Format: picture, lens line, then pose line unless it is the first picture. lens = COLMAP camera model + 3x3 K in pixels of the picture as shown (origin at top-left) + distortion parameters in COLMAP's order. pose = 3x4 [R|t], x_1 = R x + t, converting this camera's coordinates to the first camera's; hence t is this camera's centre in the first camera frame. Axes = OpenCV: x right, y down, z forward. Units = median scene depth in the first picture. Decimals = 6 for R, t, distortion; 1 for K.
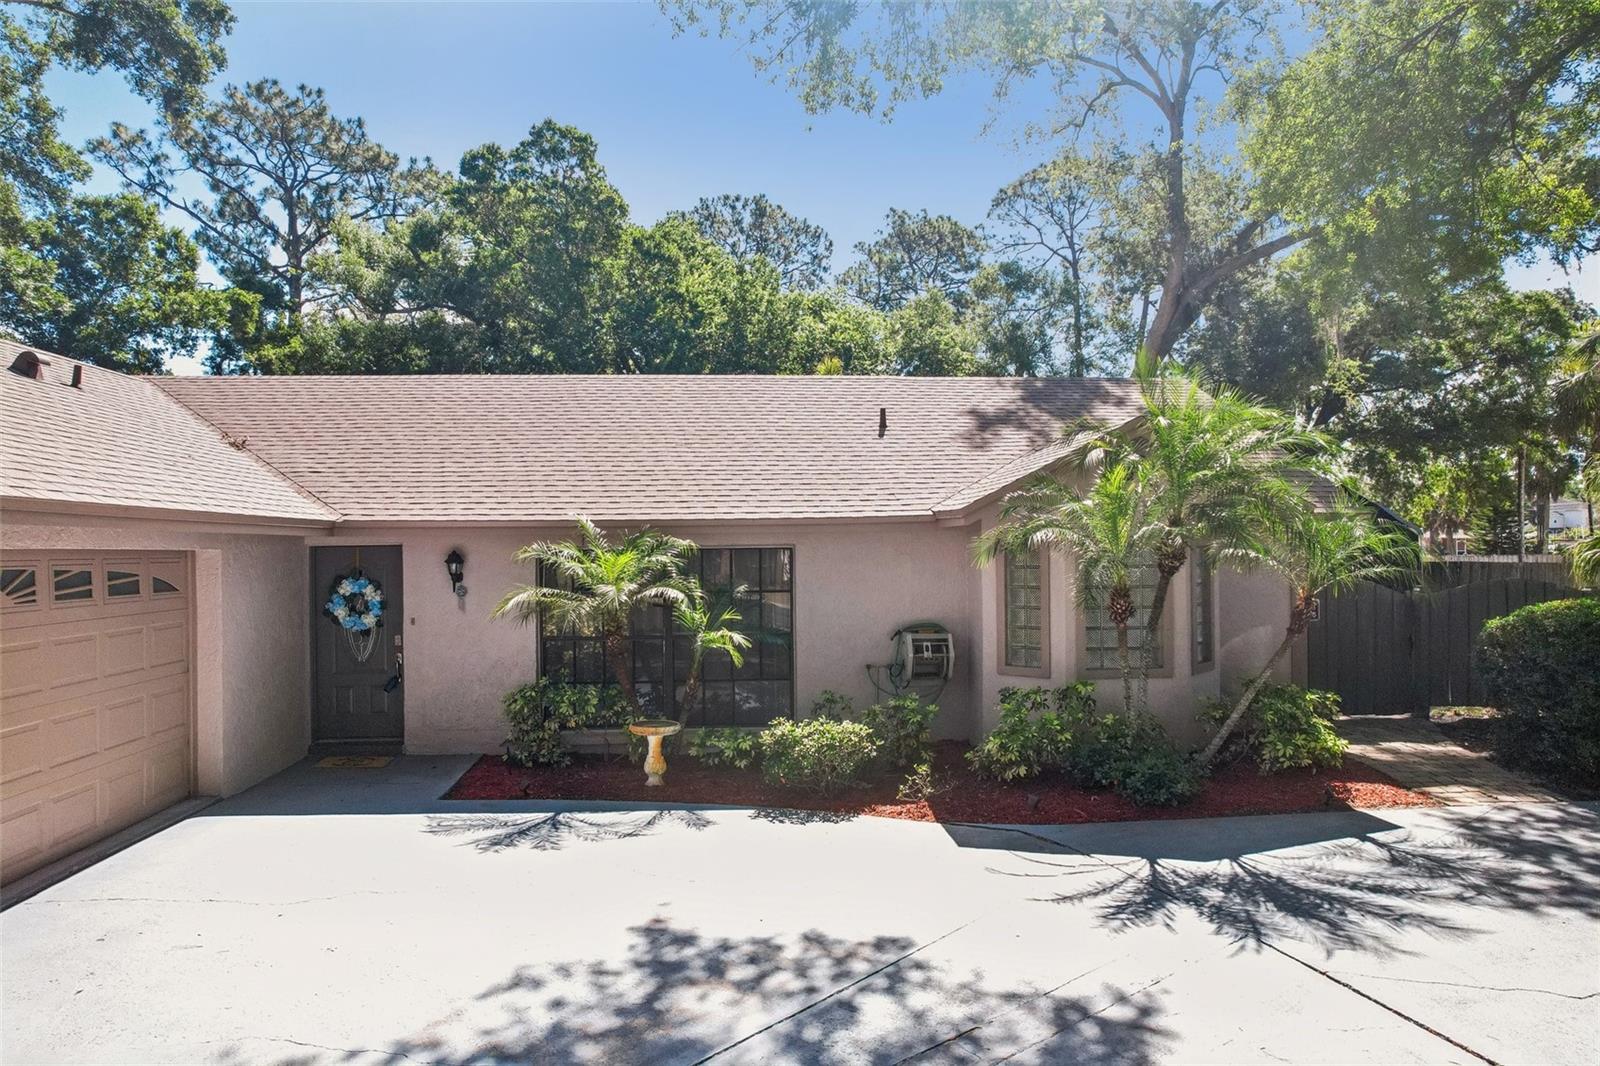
lens RADIAL K [[1011.3, 0, 796.7], [0, 1011.3, 555.8], [0, 0, 1]] dist [-0.081971, 0.059399]
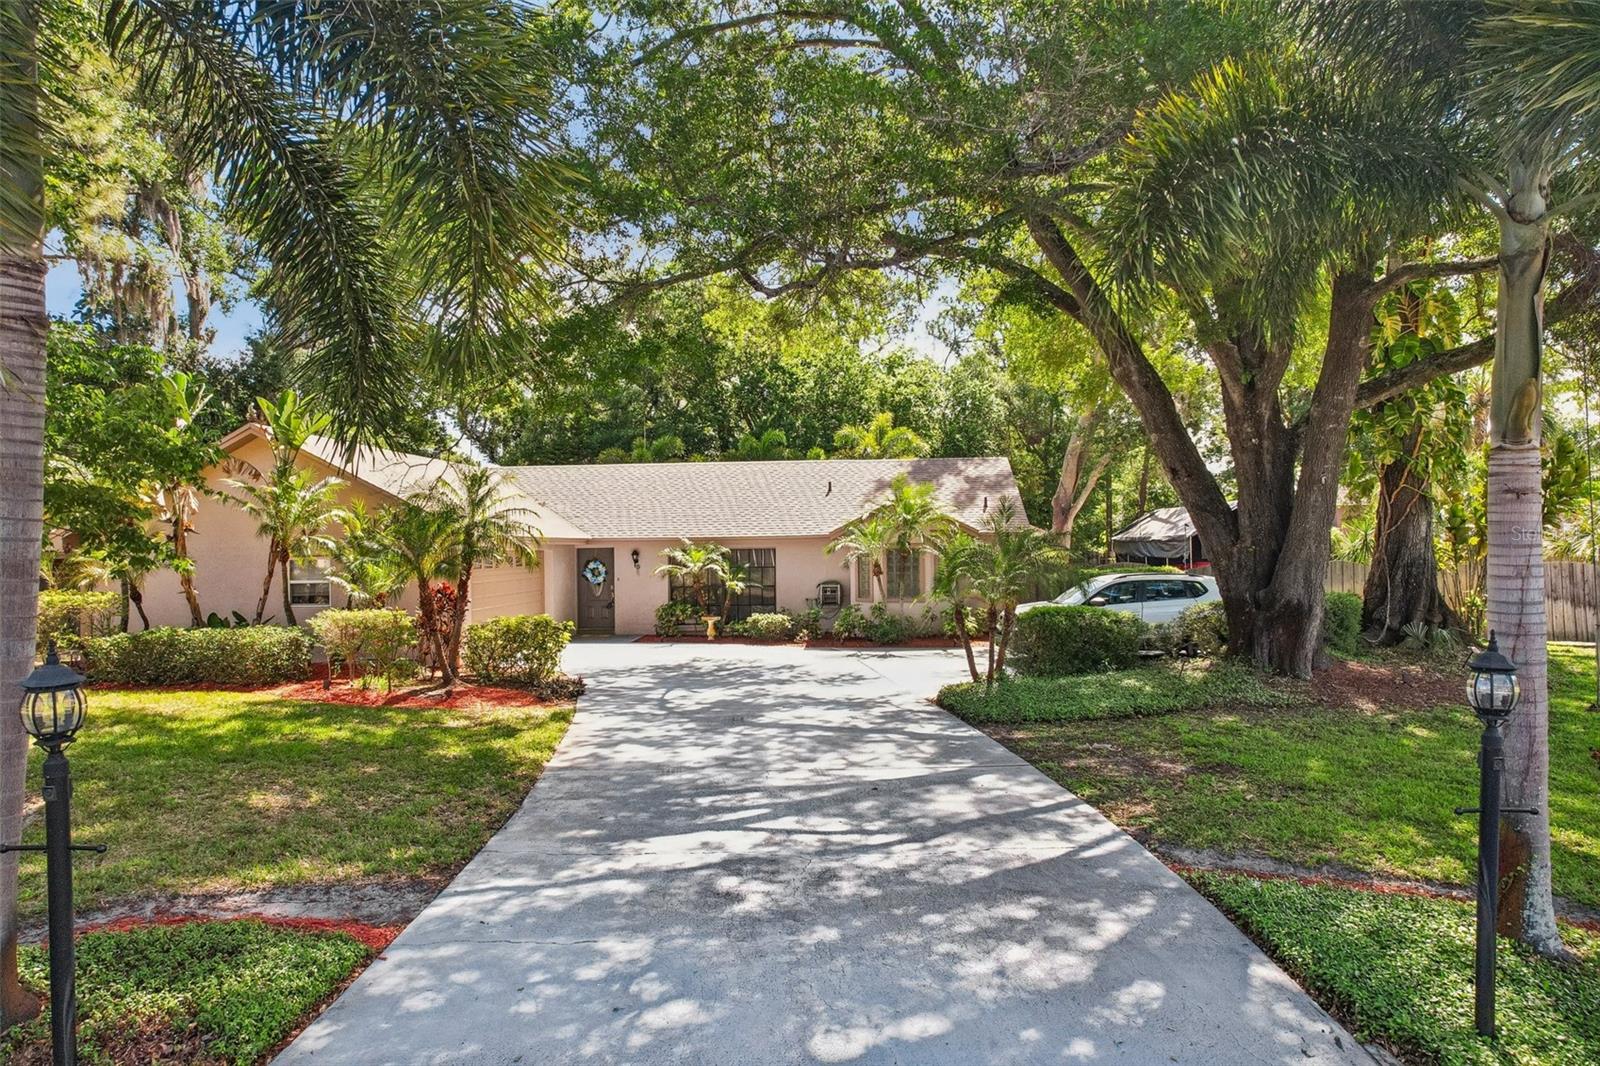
lens RADIAL K [[1011.3, 0, 796.7], [0, 1011.3, 555.8], [0, 0, 1]] dist [-0.081971, 0.059399]
pose [[0.987939, -0.001397, -0.154839, 0.150124], [0.001974, 0.999992, 0.003571, 0.000243], [0.154833, -0.003834, 0.987933, -0.479903]]
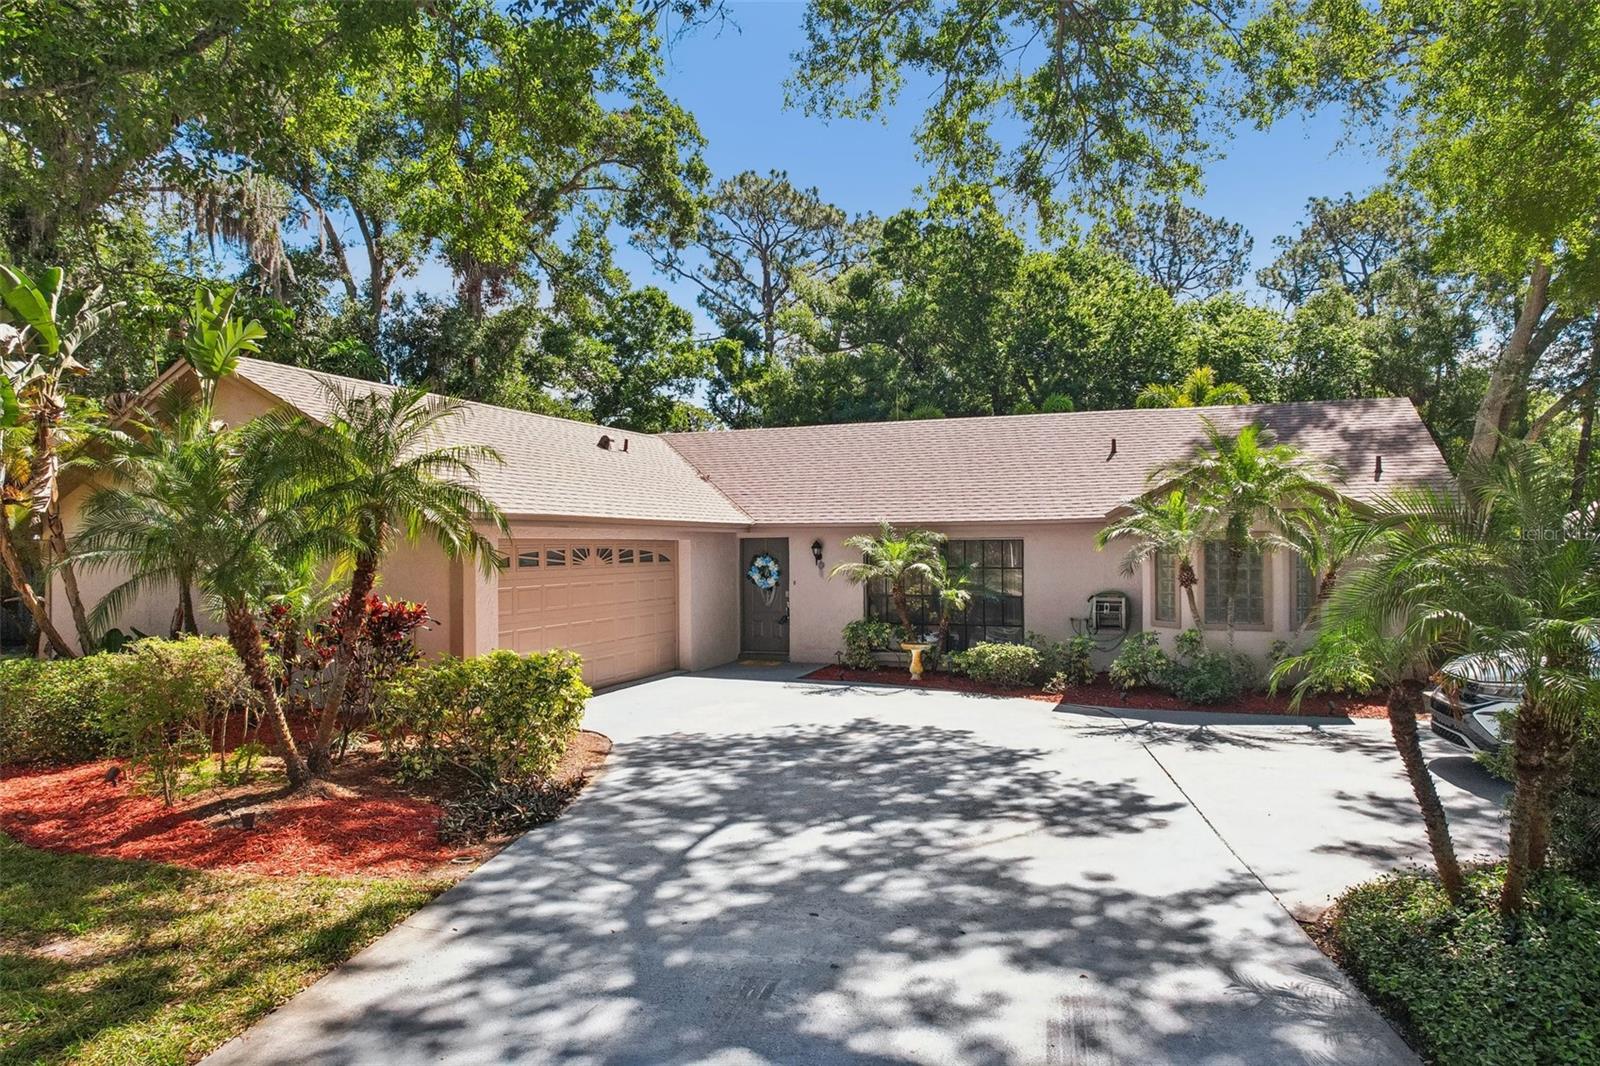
lens RADIAL K [[1011.3, 0, 796.7], [0, 1011.3, 555.8], [0, 0, 1]] dist [-0.081971, 0.059399]
pose [[0.897755, 0.008321, -0.440416, 0.131641], [-0.005442, 0.999955, 0.007798, 0.002410], [0.440461, -0.004604, 0.897760, -0.188000]]
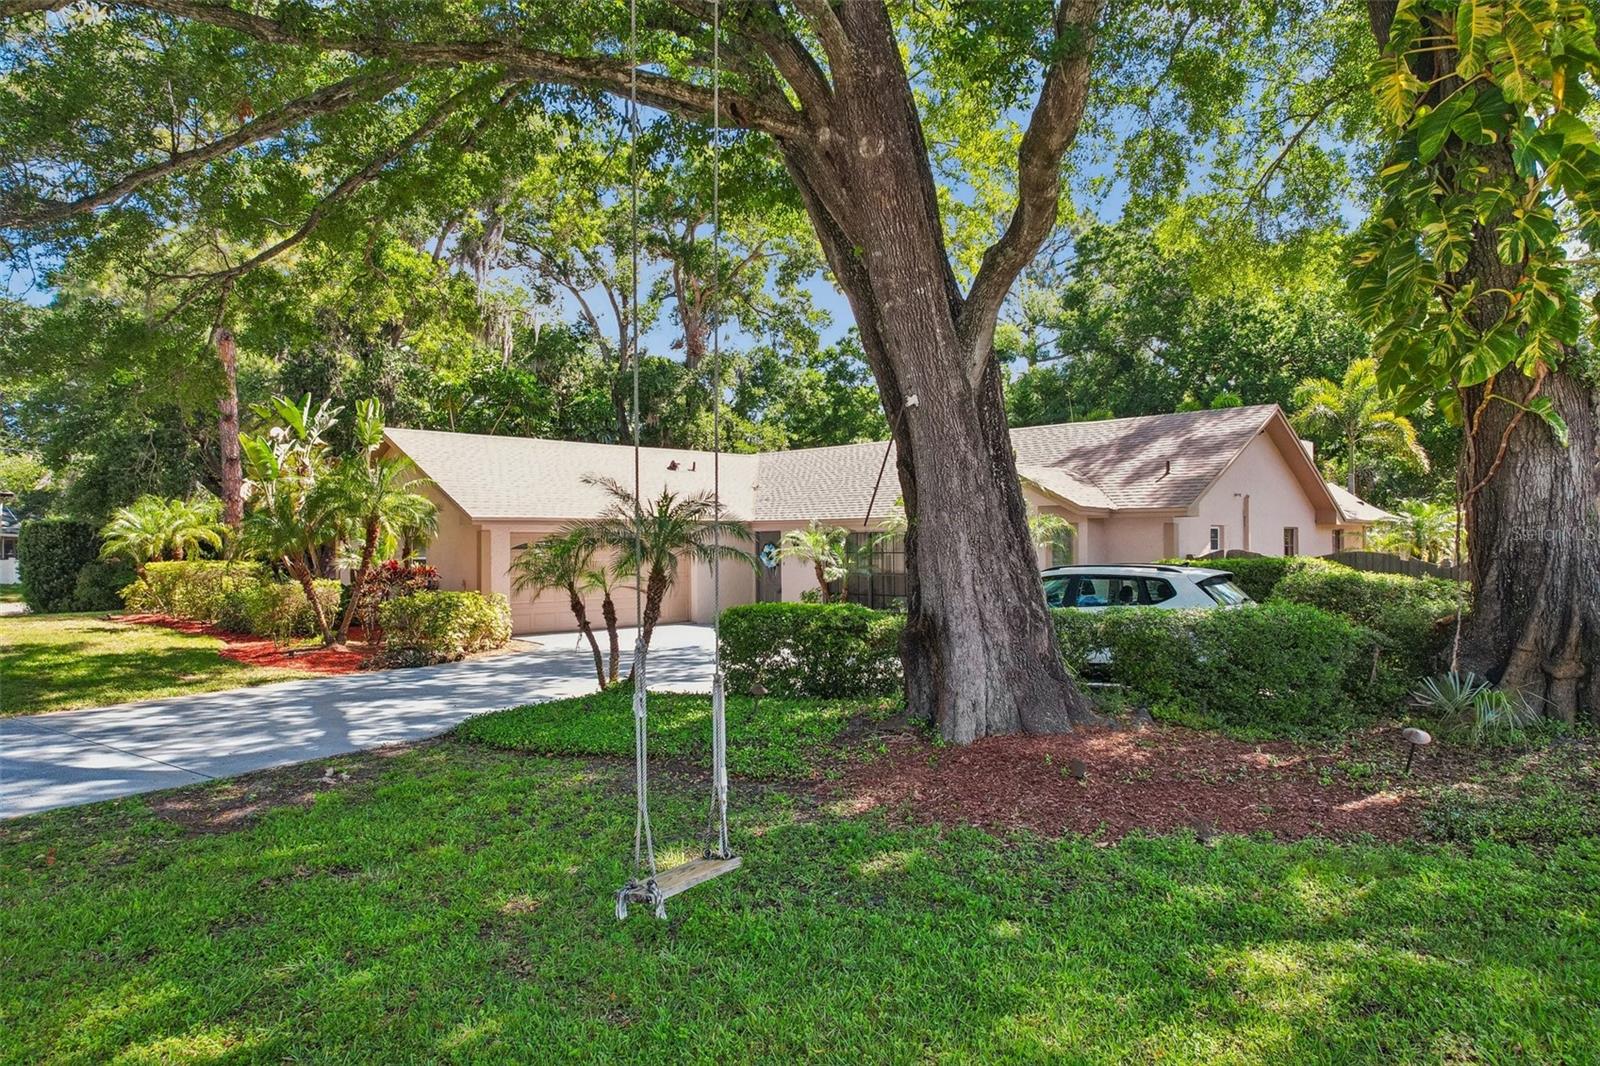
lens RADIAL K [[1011.3, 0, 796.7], [0, 1011.3, 555.8], [0, 0, 1]] dist [-0.081971, 0.059399]
pose [[0.660120, 0.008842, -0.751108, 0.497974], [-0.001335, 0.999943, 0.010598, 0.008025], [0.751159, -0.005993, 0.660094, -0.187177]]
